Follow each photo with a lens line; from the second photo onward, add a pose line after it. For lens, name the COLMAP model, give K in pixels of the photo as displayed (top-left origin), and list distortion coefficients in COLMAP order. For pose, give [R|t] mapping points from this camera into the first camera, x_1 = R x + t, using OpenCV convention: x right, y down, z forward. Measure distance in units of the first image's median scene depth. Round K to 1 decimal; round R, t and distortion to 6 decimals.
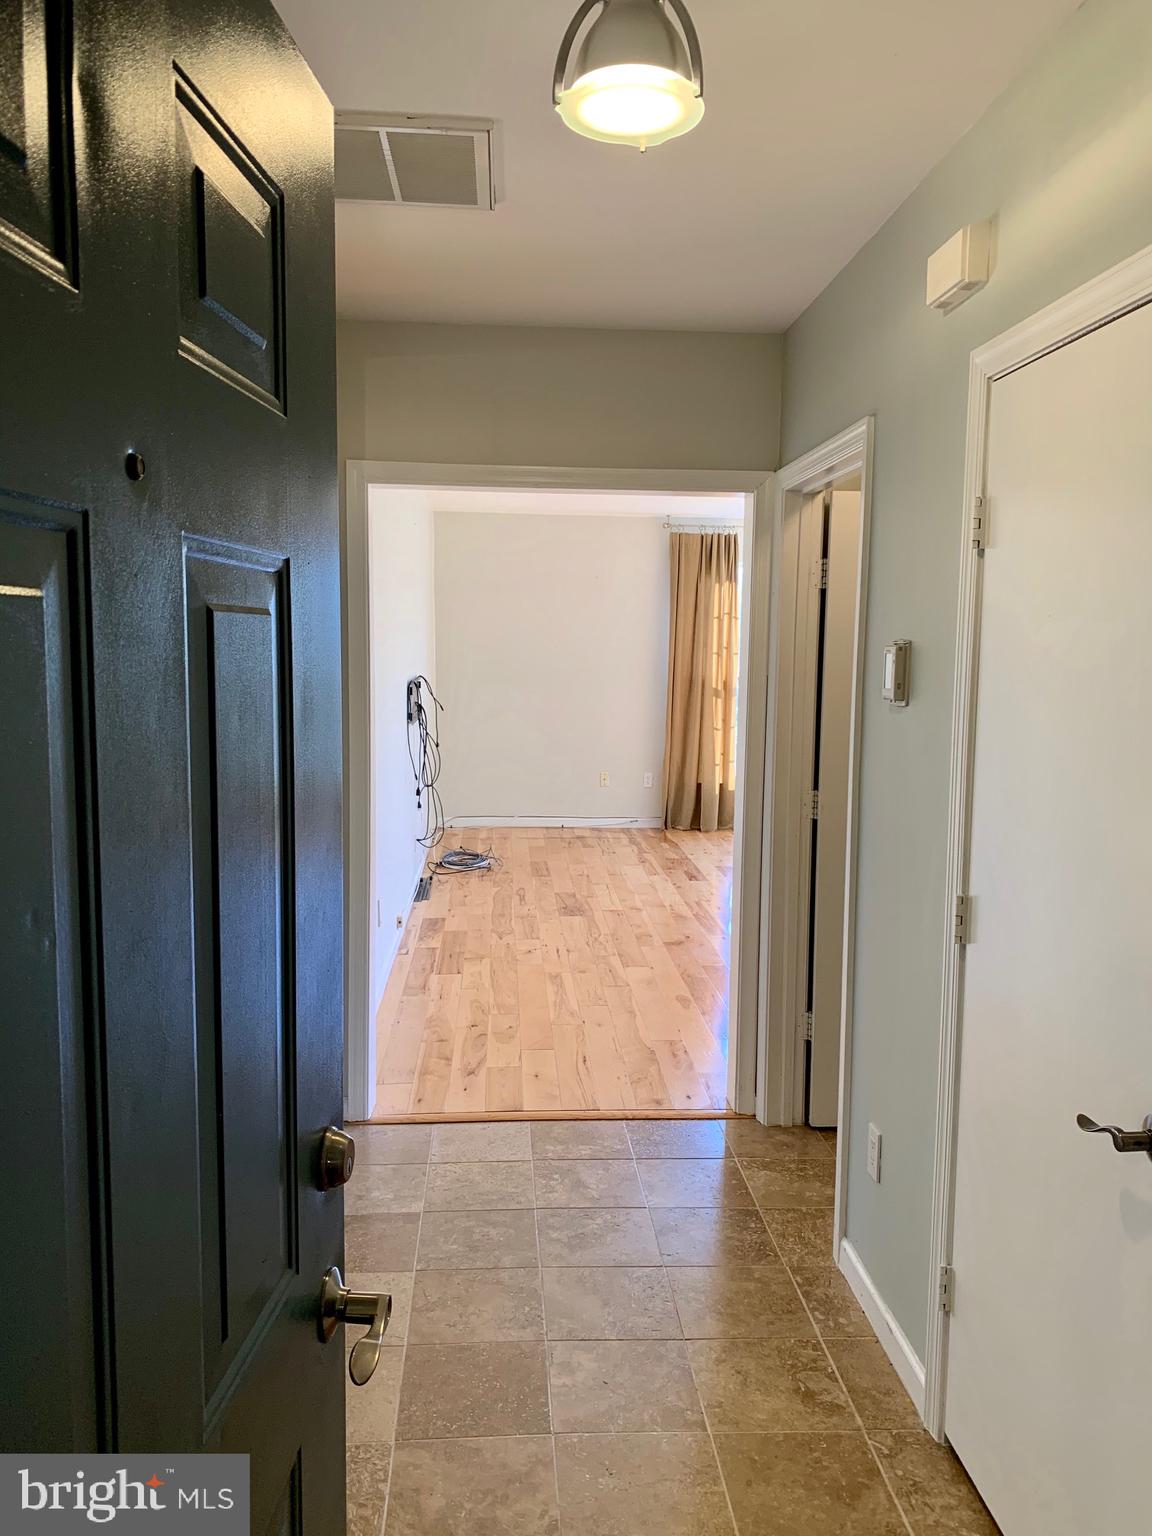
lens RADIAL K [[1202.8, 0, 576.0], [0, 1202.8, 768.0], [0, 0, 1]] dist [0.025434, -0.012756]
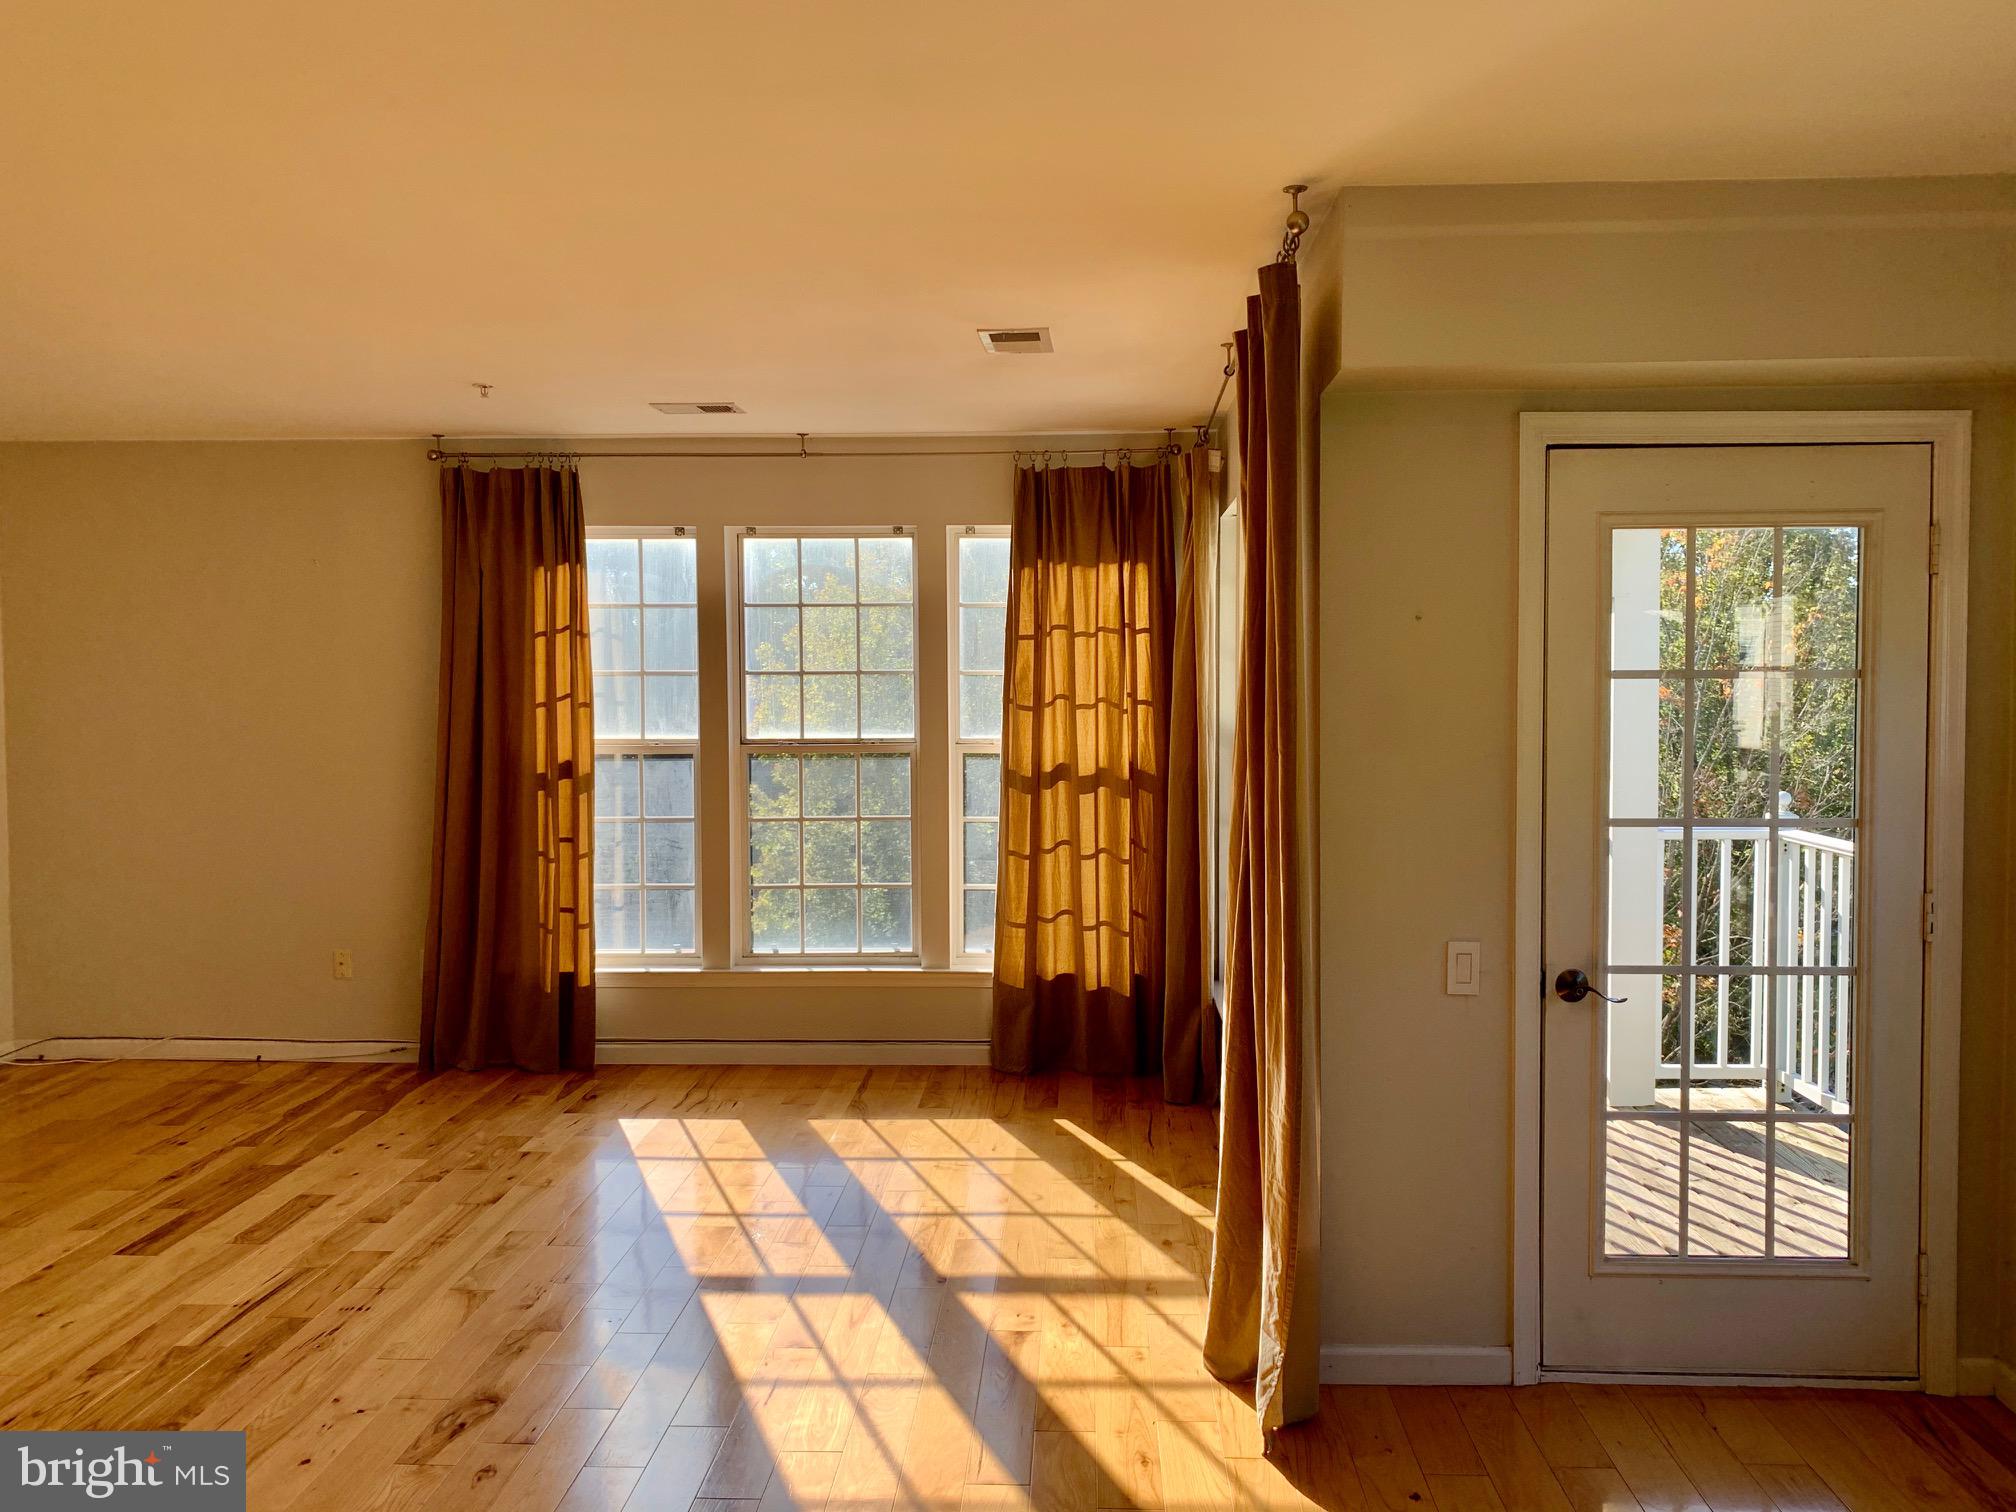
lens RADIAL K [[1550.6, 0, 1006.1], [0, 1550.6, 652.4], [0, 0, 1]] dist [-0.000661, -0.009955]
pose [[0.992377, -0.008662, -0.122934, 0.844774], [-0.005880, 0.993063, -0.117440, -0.090891], [0.123098, 0.117268, 0.985442, 0.840342]]
